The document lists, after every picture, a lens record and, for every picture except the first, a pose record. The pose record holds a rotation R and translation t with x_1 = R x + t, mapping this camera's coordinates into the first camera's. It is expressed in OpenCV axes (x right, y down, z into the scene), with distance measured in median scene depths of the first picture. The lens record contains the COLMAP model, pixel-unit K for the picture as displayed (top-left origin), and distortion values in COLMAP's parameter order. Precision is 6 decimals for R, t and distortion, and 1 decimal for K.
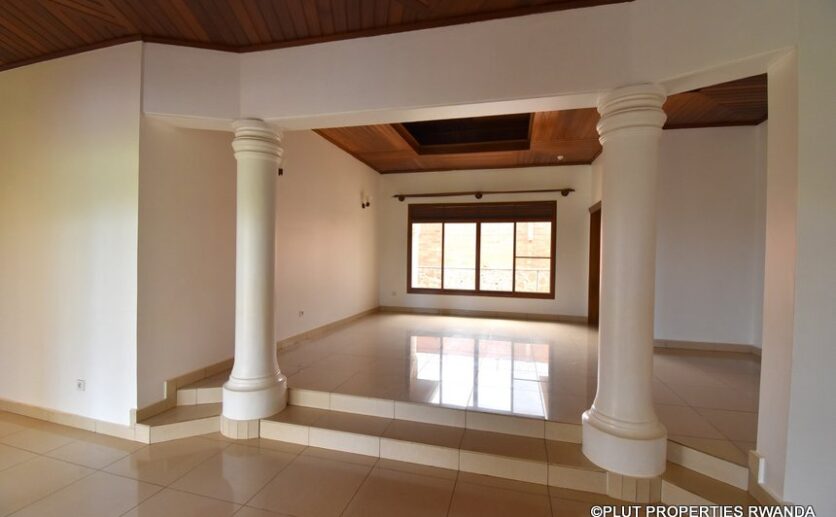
lens RADIAL K [[370.2, 0, 430.5], [0, 370.2, 259.1], [0, 0, 1]] dist [-0.021597, -0.000076]
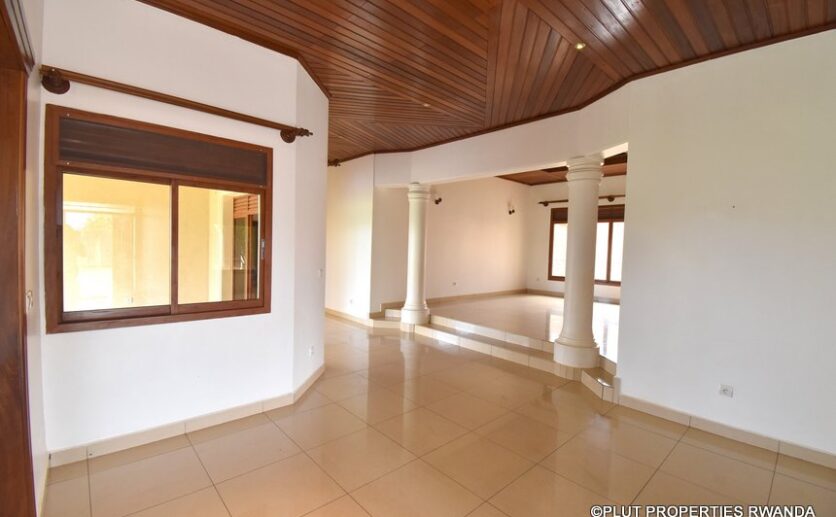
lens RADIAL K [[370.2, 0, 430.5], [0, 370.2, 259.1], [0, 0, 1]] dist [-0.021597, -0.000076]
pose [[0.848560, 0.028226, -0.528347, 0.695890], [-0.020883, 0.999585, 0.019861, 0.013647], [0.528688, -0.005820, 0.848796, -0.731125]]
